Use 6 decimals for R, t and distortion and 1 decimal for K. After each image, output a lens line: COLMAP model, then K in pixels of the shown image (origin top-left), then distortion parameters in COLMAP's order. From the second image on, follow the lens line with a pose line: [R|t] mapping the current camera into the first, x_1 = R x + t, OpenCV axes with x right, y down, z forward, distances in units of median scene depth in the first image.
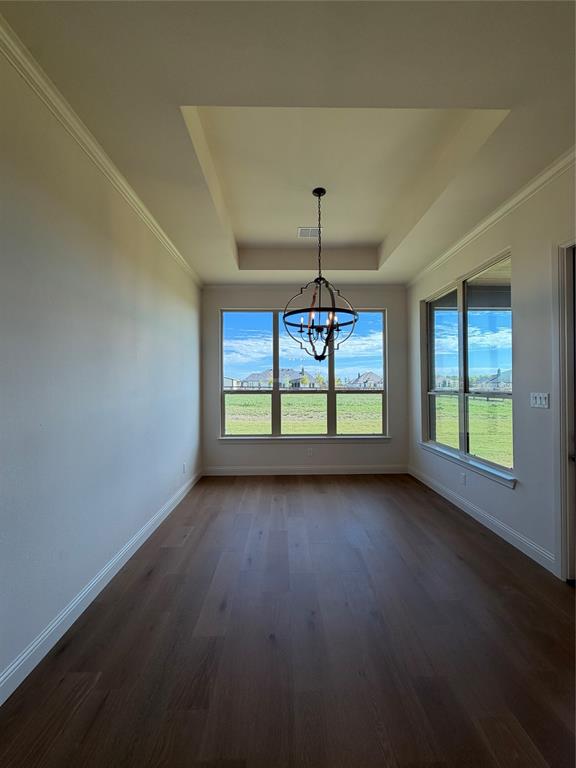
lens RADIAL K [[307.1, 0, 290.0], [0, 307.1, 384.0], [0, 0, 1]] dist [-0.000175, 0.000474]
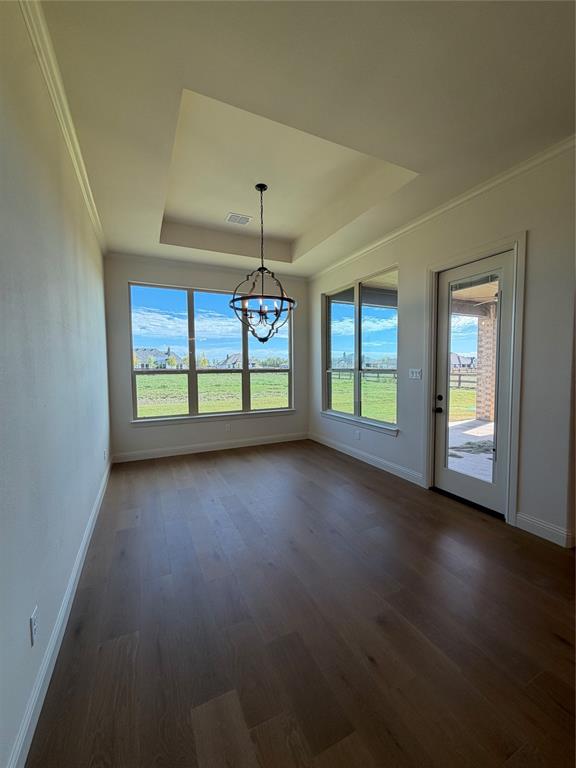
lens RADIAL K [[307.1, 0, 288.7], [0, 307.1, 384.3], [0, 0, 1]] dist [-0.000175, 0.000474]
pose [[0.910868, -0.027954, 0.411751, -0.190932], [0.002346, 0.998038, 0.062567, 0.005239], [-0.412692, -0.056024, 0.909146, -0.049779]]
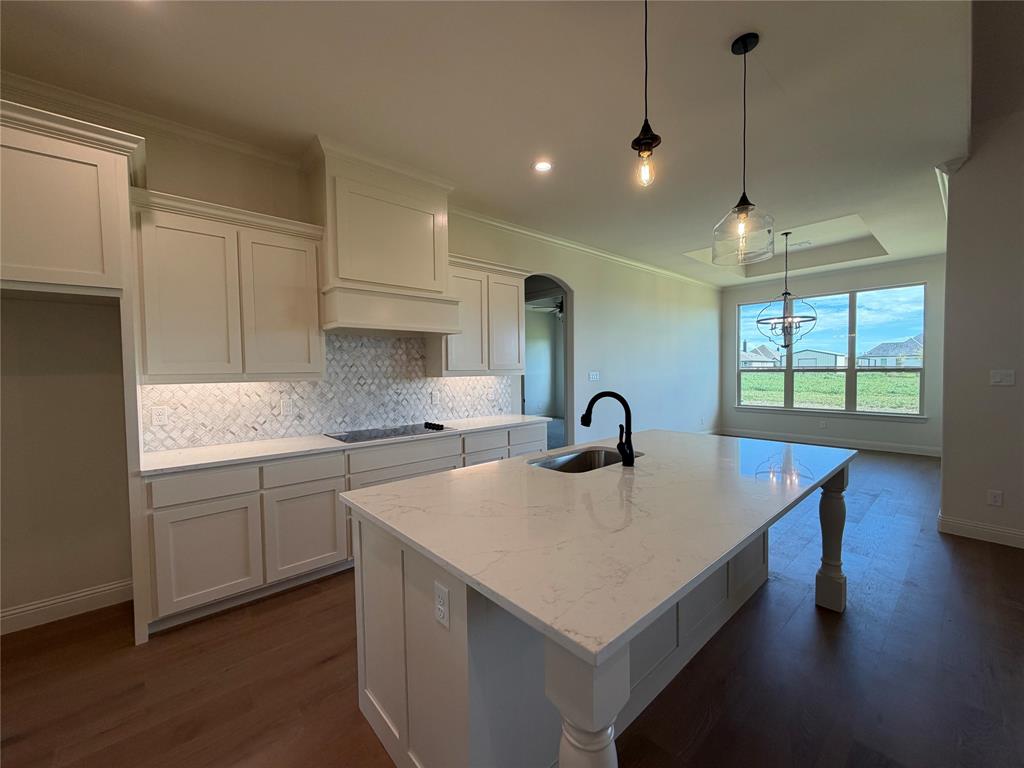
lens RADIAL K [[409.4, 0, 508.6], [0, 409.4, 384.9], [0, 0, 1]] dist [-0.000175, 0.000474]
pose [[0.634846, 0.022628, -0.772307, 0.524022], [0.016767, 0.998932, 0.043050, -0.003989], [0.772457, -0.040279, 0.633789, -0.871854]]
